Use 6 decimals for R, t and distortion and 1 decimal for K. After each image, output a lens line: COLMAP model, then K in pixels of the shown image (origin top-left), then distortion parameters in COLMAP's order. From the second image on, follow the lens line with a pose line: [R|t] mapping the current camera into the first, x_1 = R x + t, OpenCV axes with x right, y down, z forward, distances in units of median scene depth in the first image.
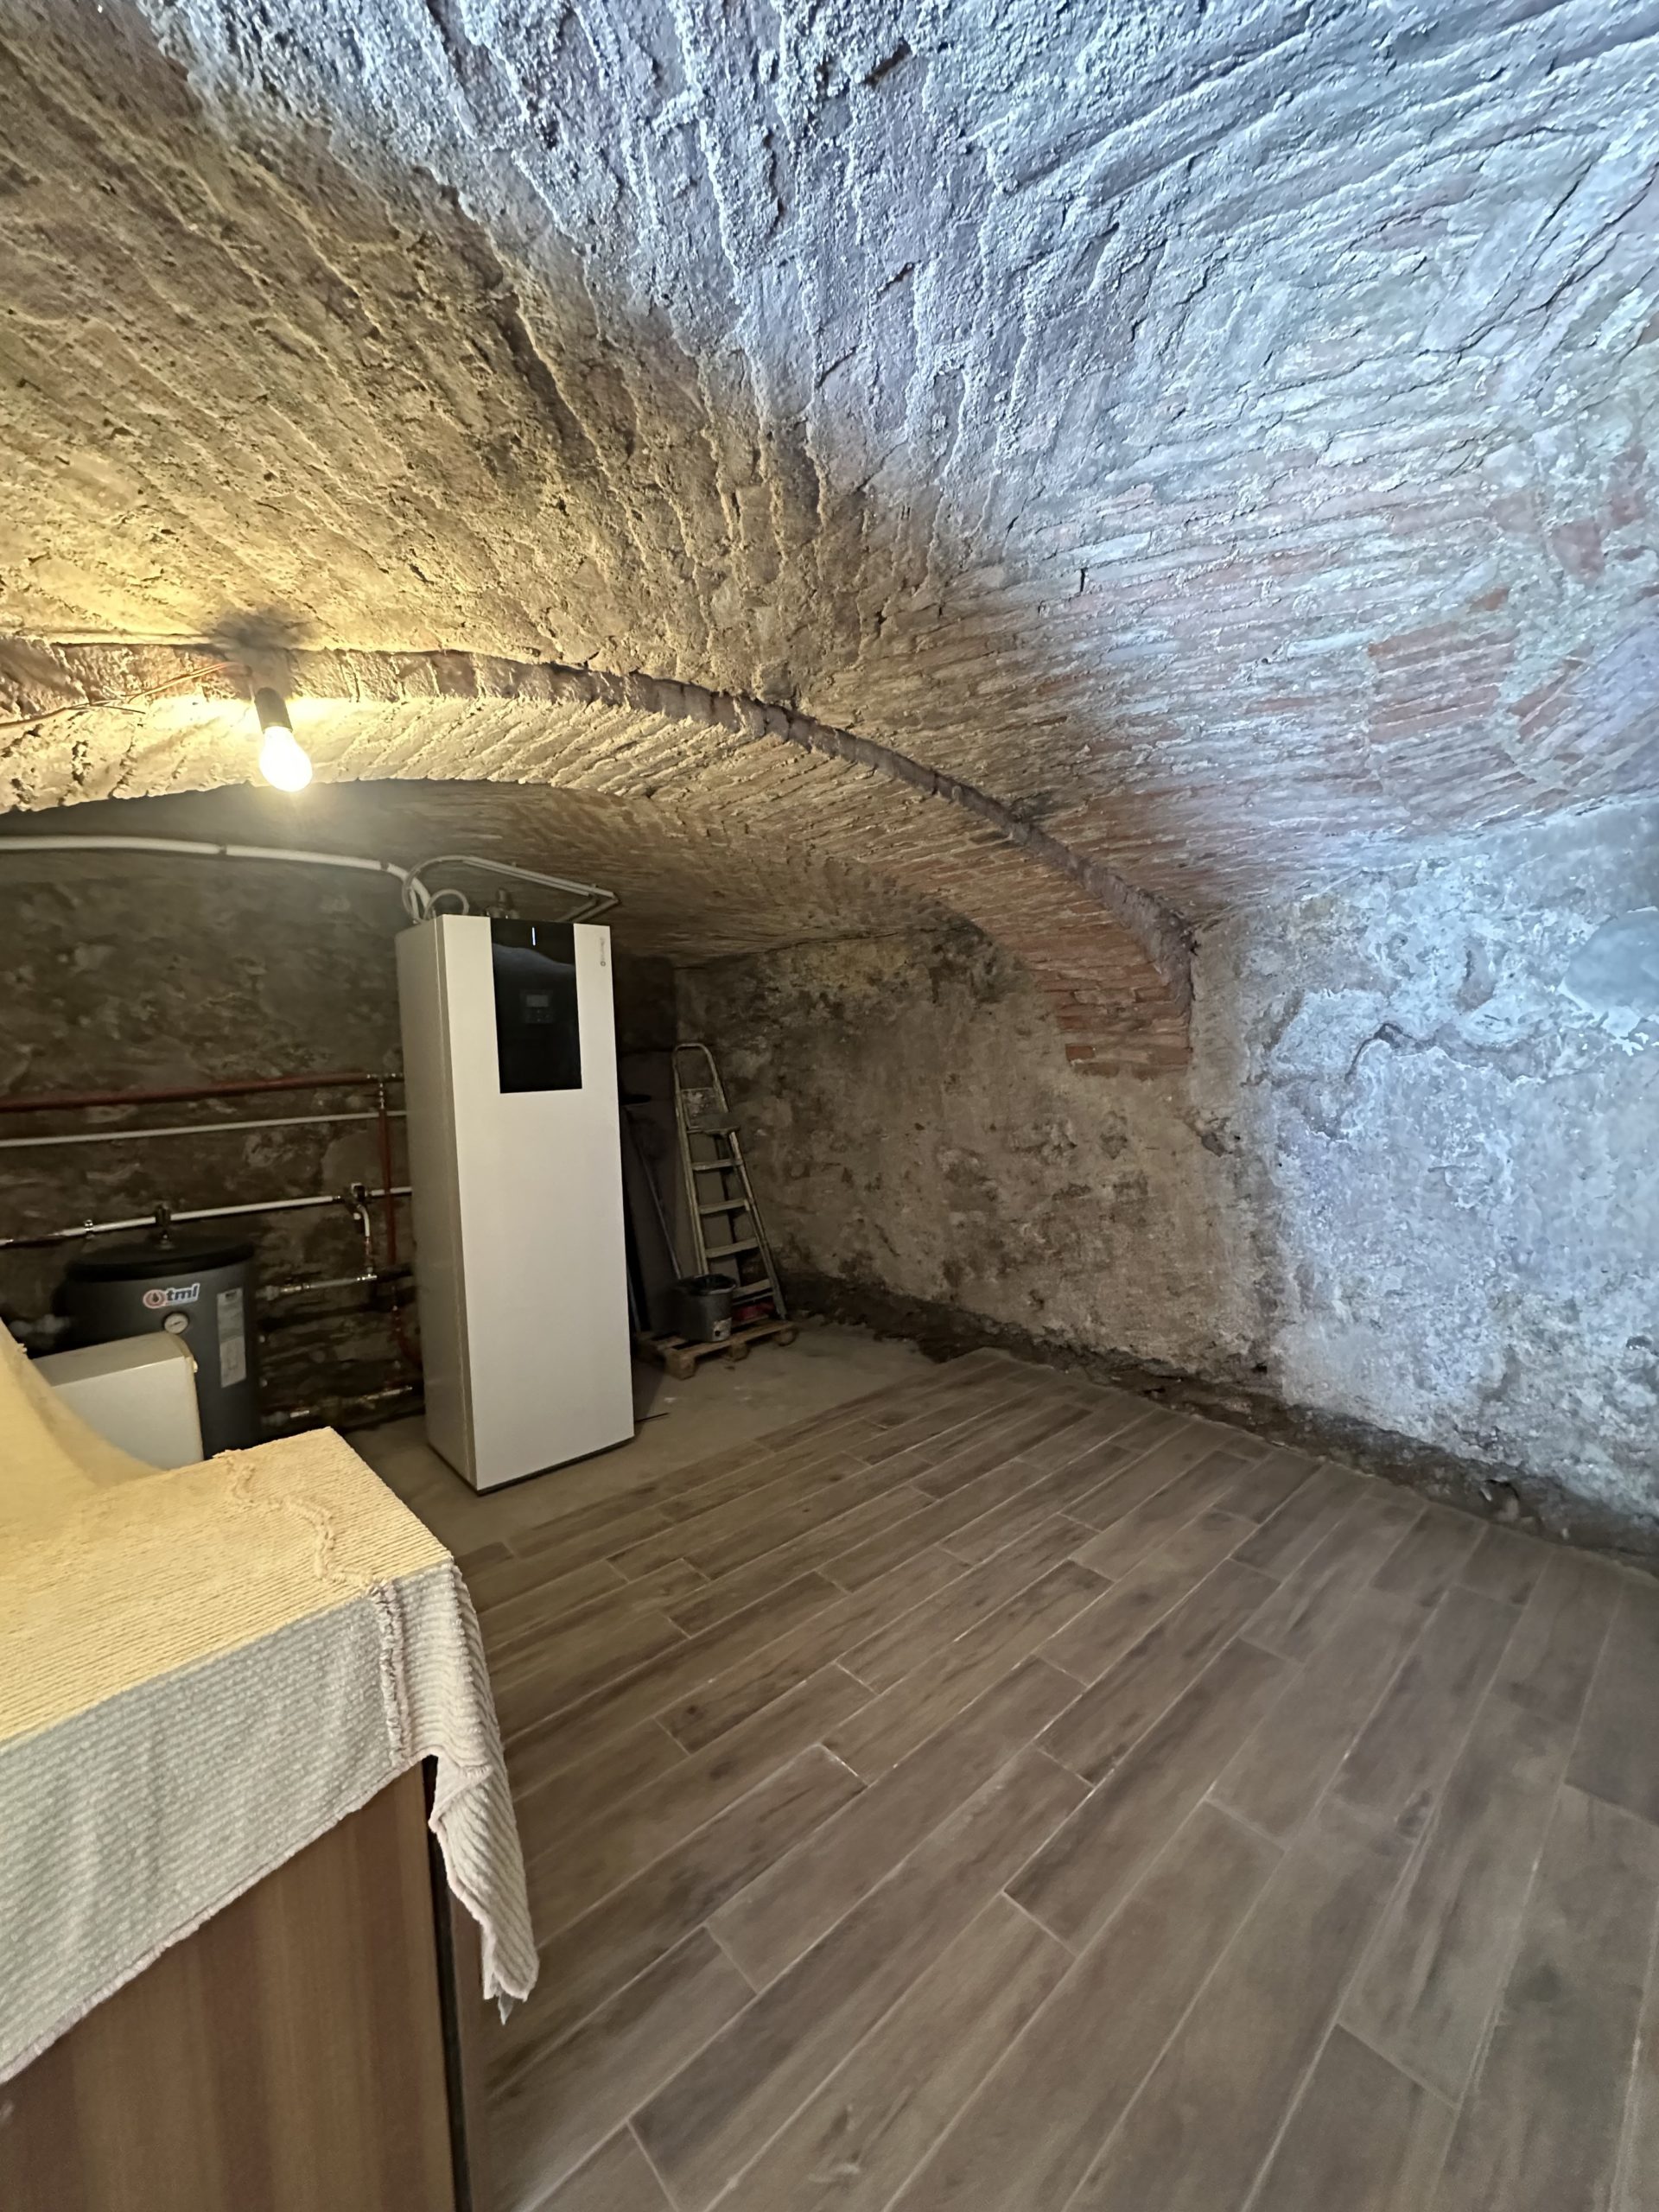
lens RADIAL K [[878.5, 0, 830.3], [0, 878.5, 1106.9], [0, 0, 1]] dist [-0.001676, 0.000194]
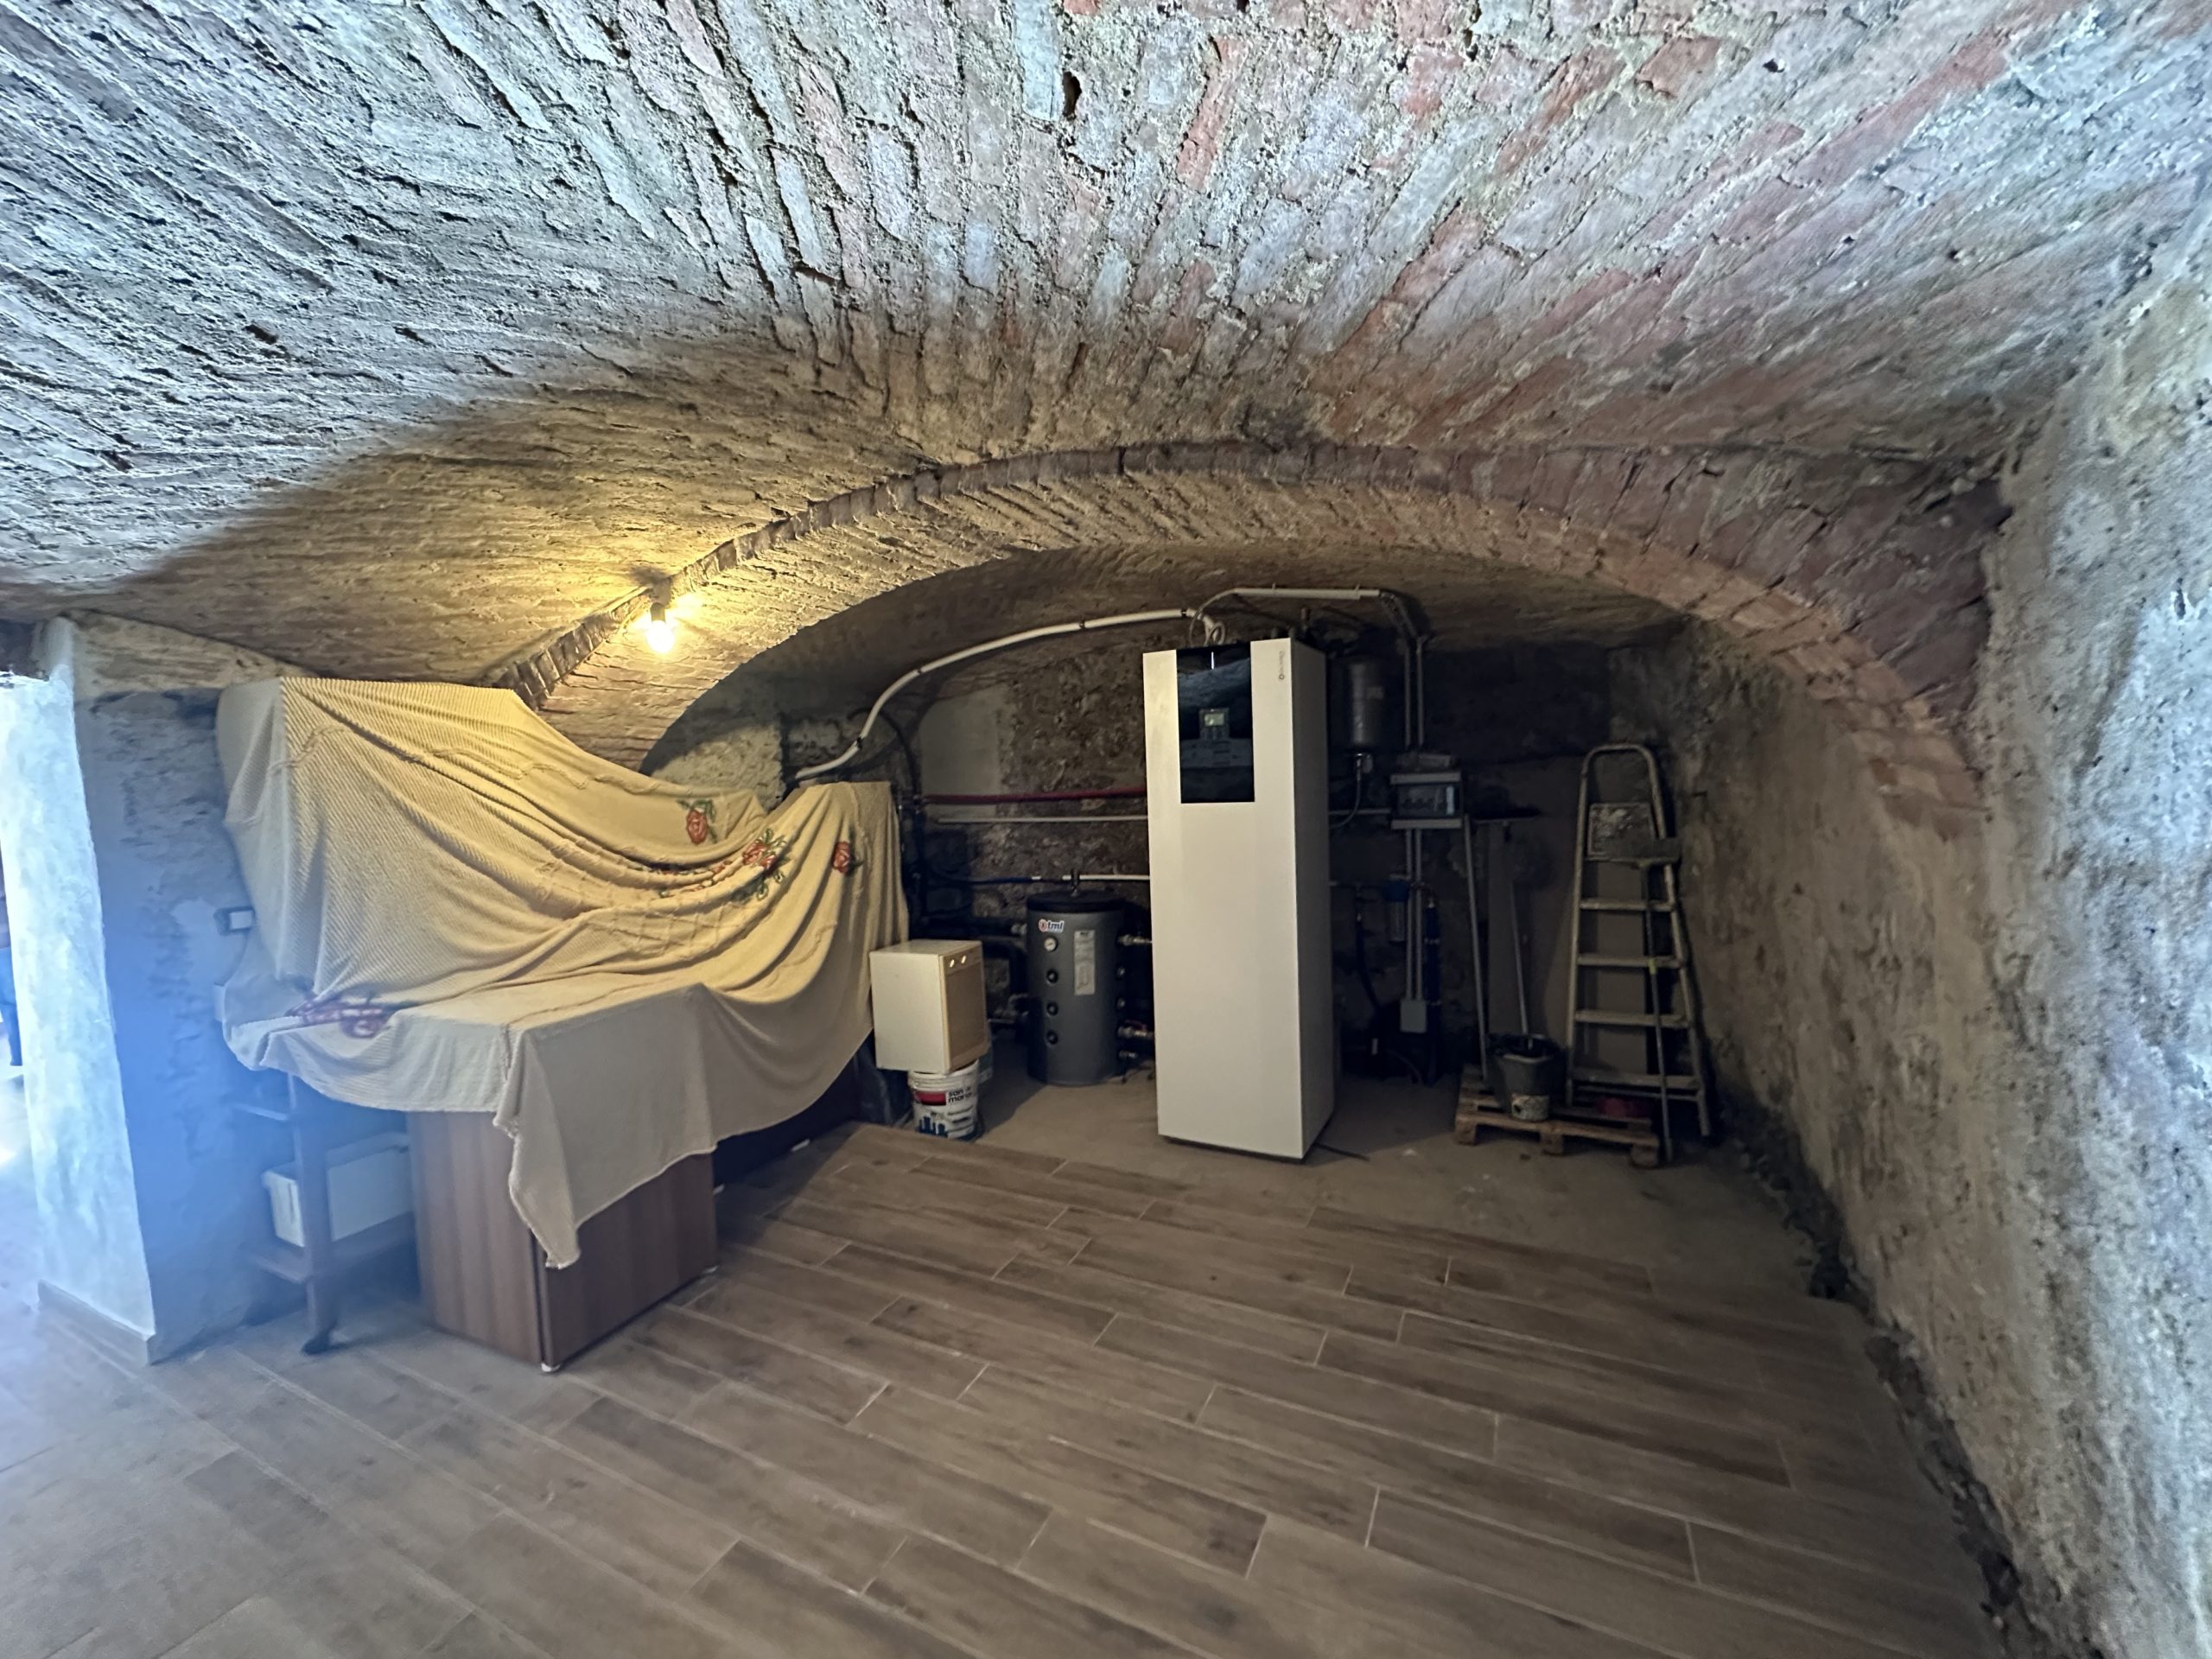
lens RADIAL K [[878.5, 0, 1105.4], [0, 878.5, 829.2], [0, 0, 1]] dist [-0.001676, 0.000194]
pose [[0.368315, 0.073897, -0.926759, 0.886940], [-0.037990, 0.997200, 0.064416, -0.070417], [0.928924, 0.011482, 0.370091, 0.662032]]
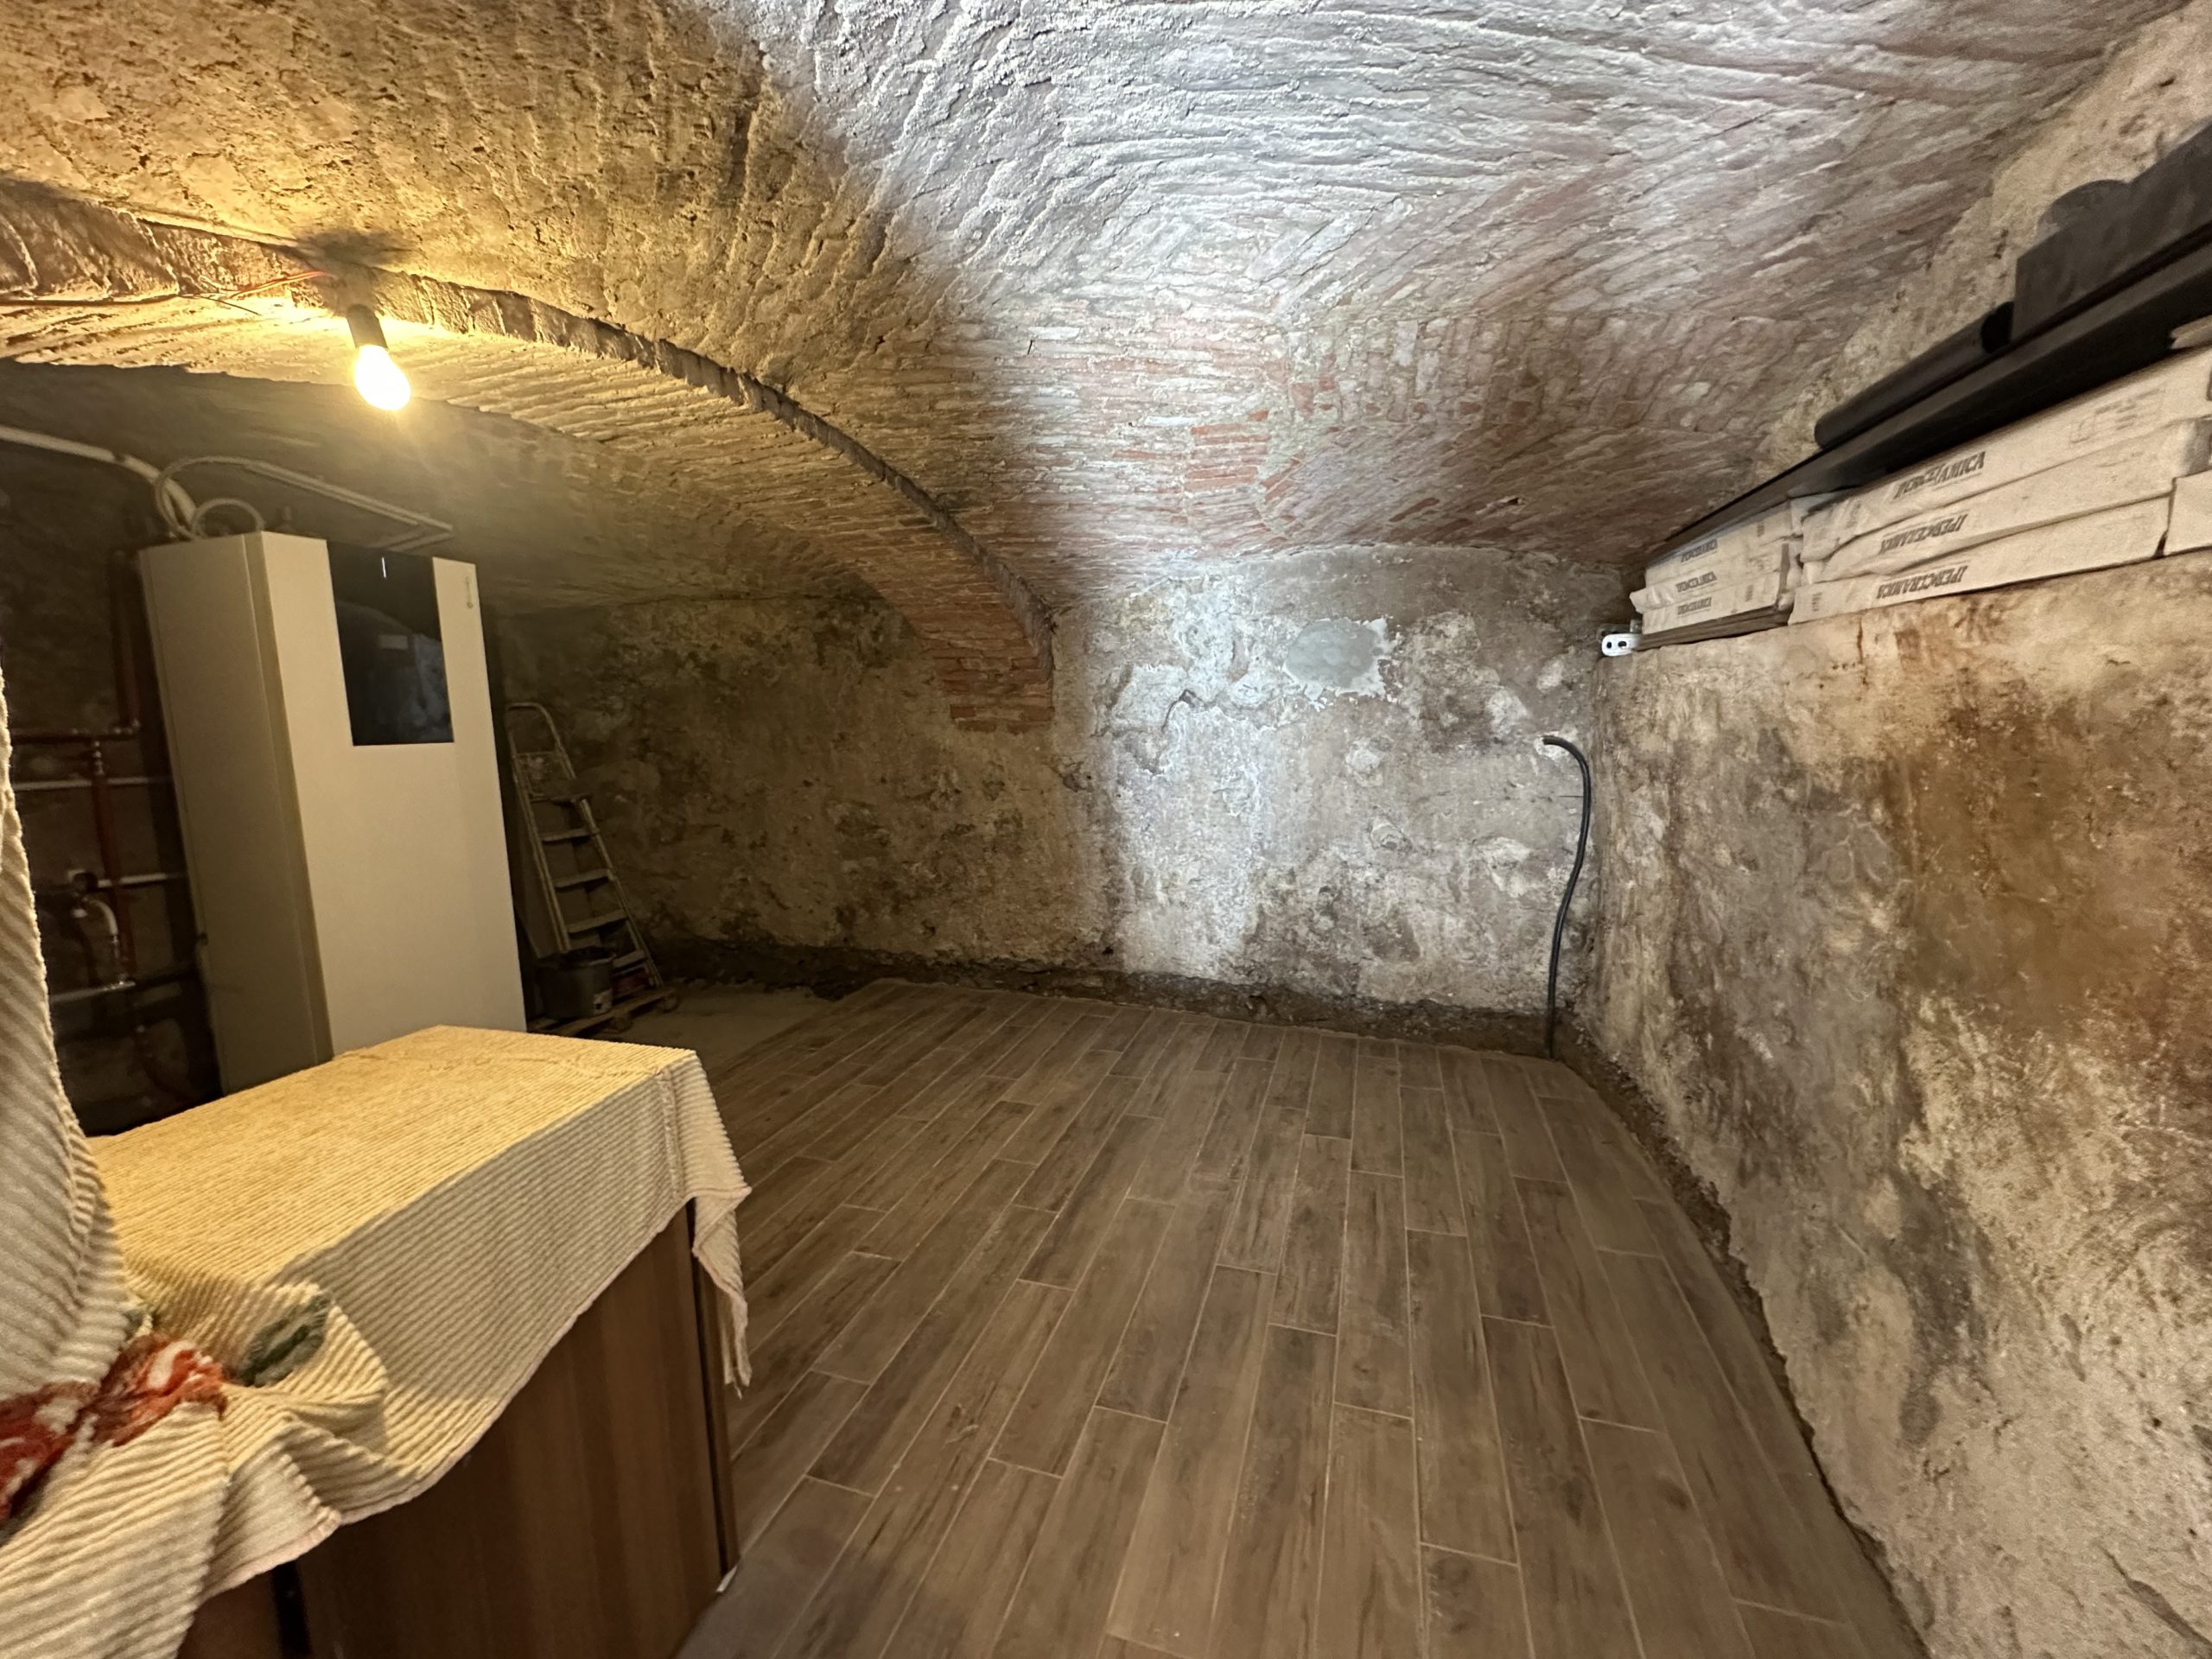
lens RADIAL K [[878.5, 0, 1105.7], [0, 878.5, 831.3], [0, 0, 1]] dist [-0.001676, 0.000194]
pose [[0.861399, -0.053762, 0.505076, -0.240340], [0.028715, 0.997947, 0.057252, 0.055921], [-0.507117, -0.034814, 0.861174, -0.187280]]
